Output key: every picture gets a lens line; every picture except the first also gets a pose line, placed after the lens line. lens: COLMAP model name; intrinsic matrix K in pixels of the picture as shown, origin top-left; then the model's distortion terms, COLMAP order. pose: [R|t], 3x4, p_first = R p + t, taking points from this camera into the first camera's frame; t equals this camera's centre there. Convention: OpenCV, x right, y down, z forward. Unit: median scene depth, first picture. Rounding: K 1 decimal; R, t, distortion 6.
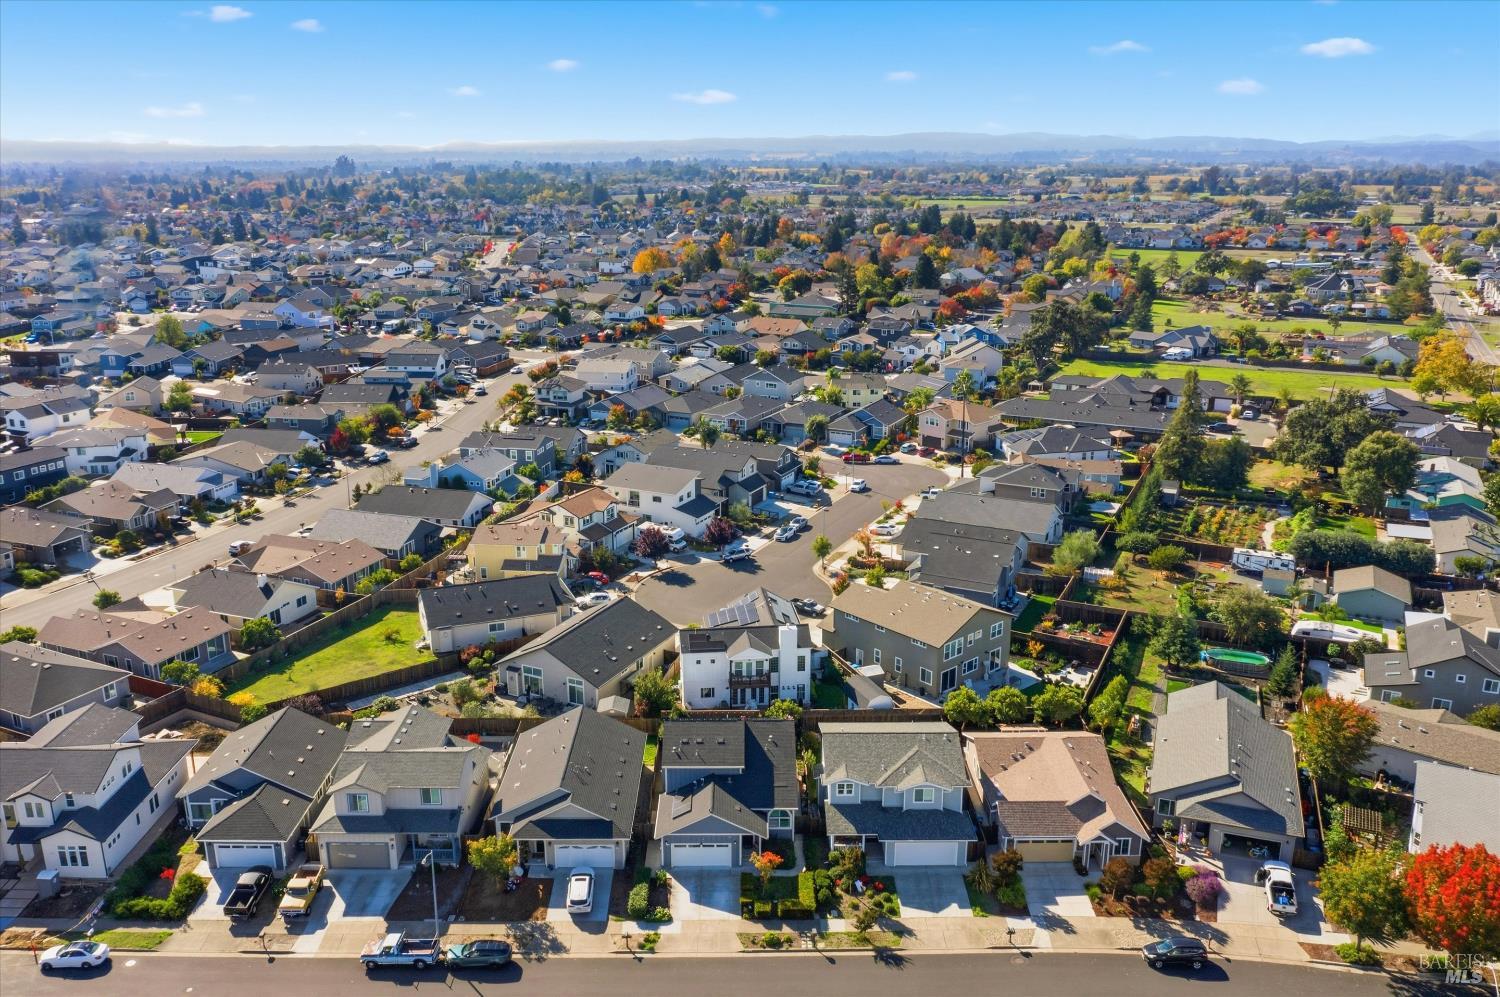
lens RADIAL K [[1192.2, 0, 750.0], [0, 1192.2, 498.5], [0, 0, 1]] dist [-0.028265, 0.001415]
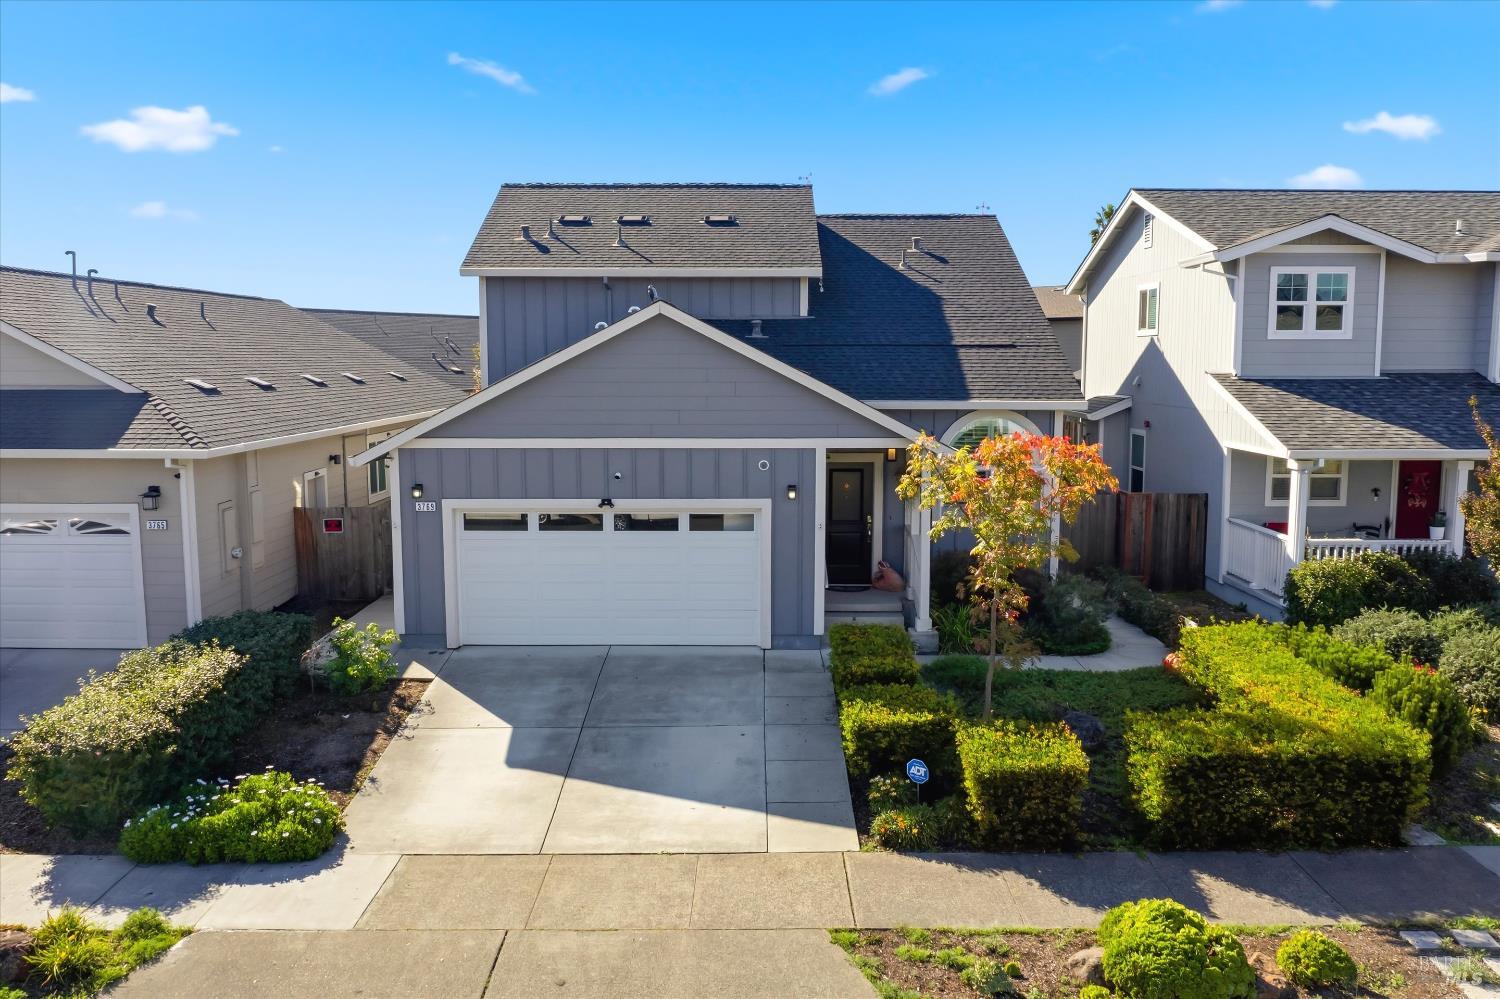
lens RADIAL K [[1209.7, 0, 750.0], [0, 1209.7, 499.5], [0, 0, 1]] dist [-0.036888, 0.007145]
pose [[0.999946, -0.006002, -0.008489, -0.018041], [0.004525, 0.986391, -0.164357, 0.336893], [0.009359, 0.164309, 0.986364, 0.859533]]
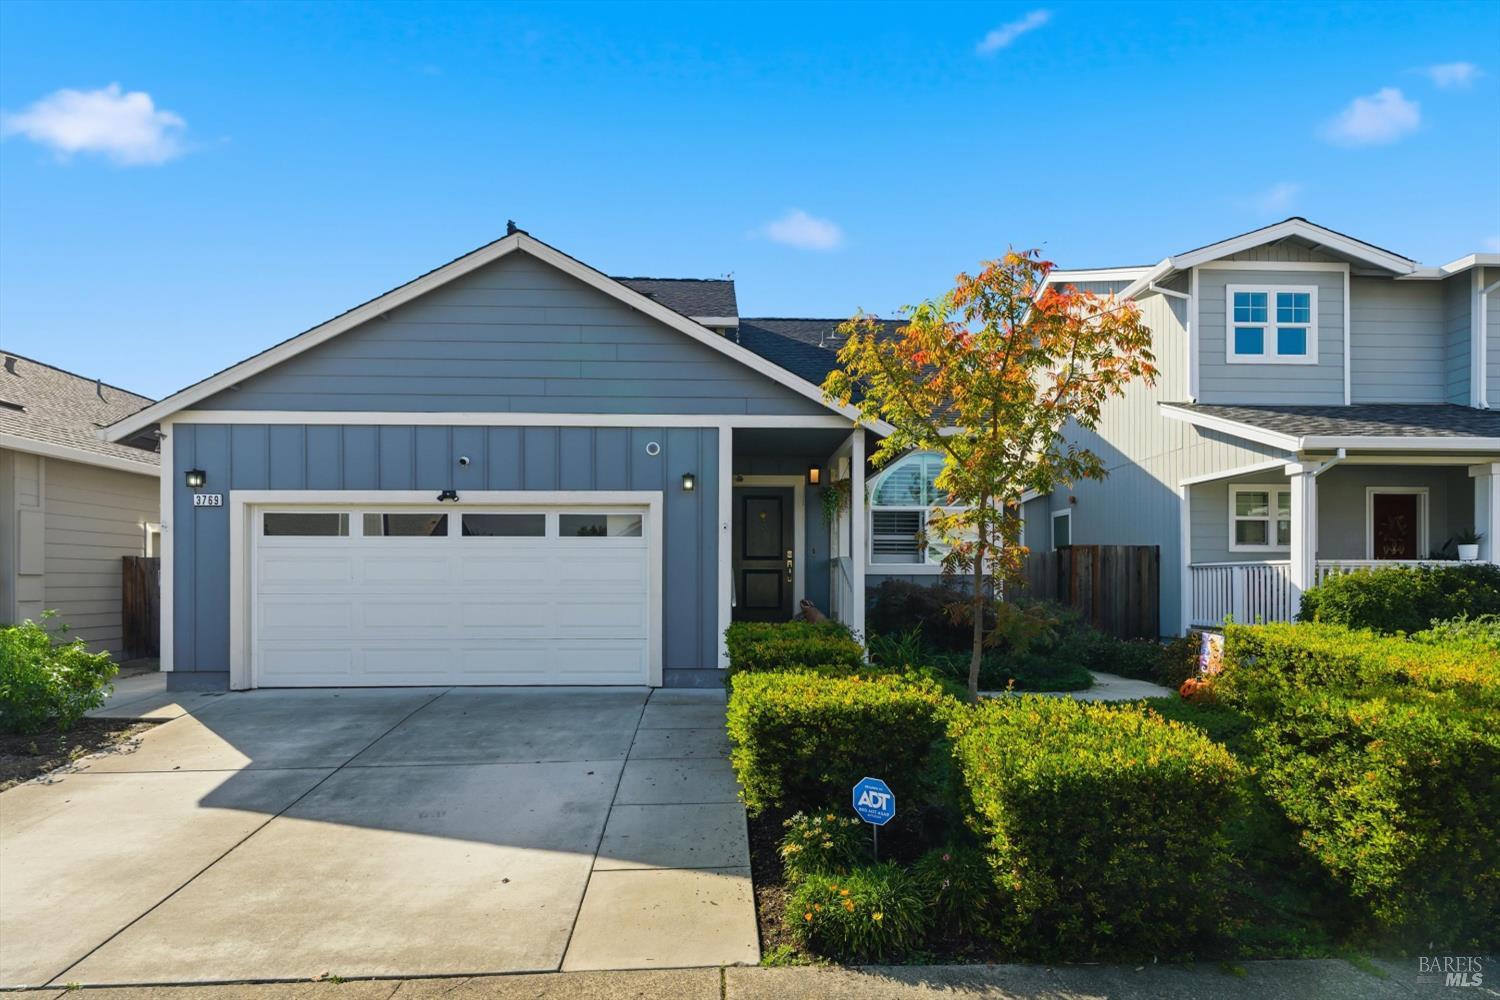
lens RADIAL K [[880.5, 0, 754.5], [0, 880.5, 581.1], [0, 0, 1]] dist [0.006051, -0.001104]
pose [[0.999111, -0.005741, 0.041768, -0.009378], [0.017259, 0.959570, -0.280939, 0.347122], [-0.038466, 0.281410, 0.958816, 0.947966]]
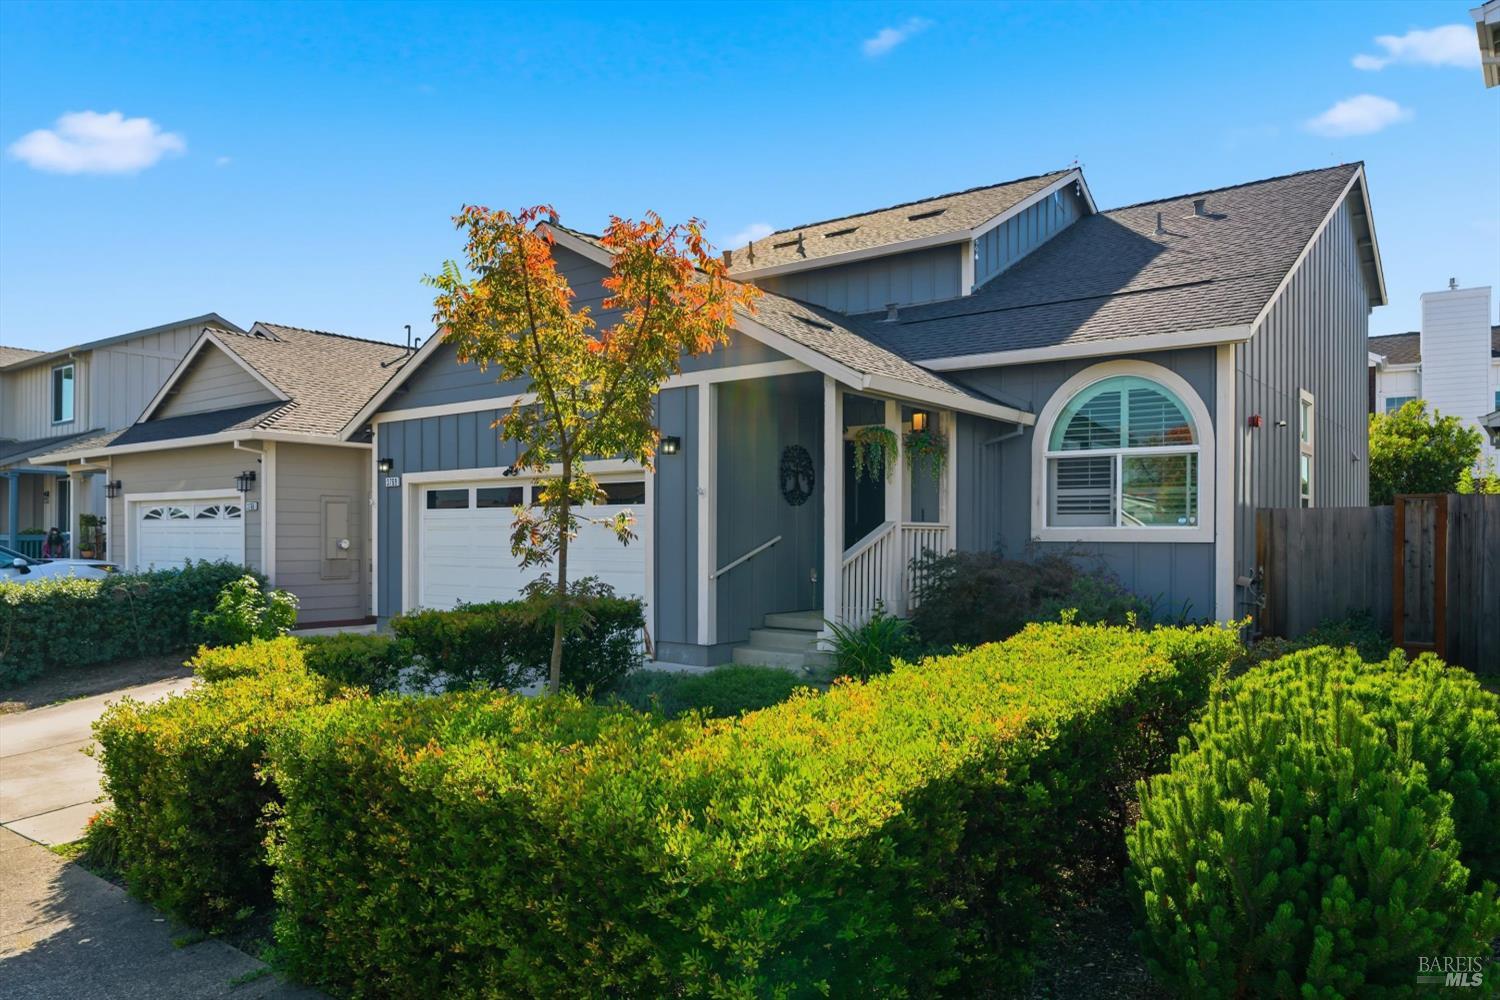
lens RADIAL K [[1052.0, 0, 751.5], [0, 1052.0, 535.5], [0, 0, 1]] dist [-0.004040, -0.000720]
pose [[0.789570, -0.003213, -0.613653, 0.072790], [-0.170497, 0.959467, -0.224398, 0.340928], [0.589500, 0.281804, 0.757018, 0.963720]]
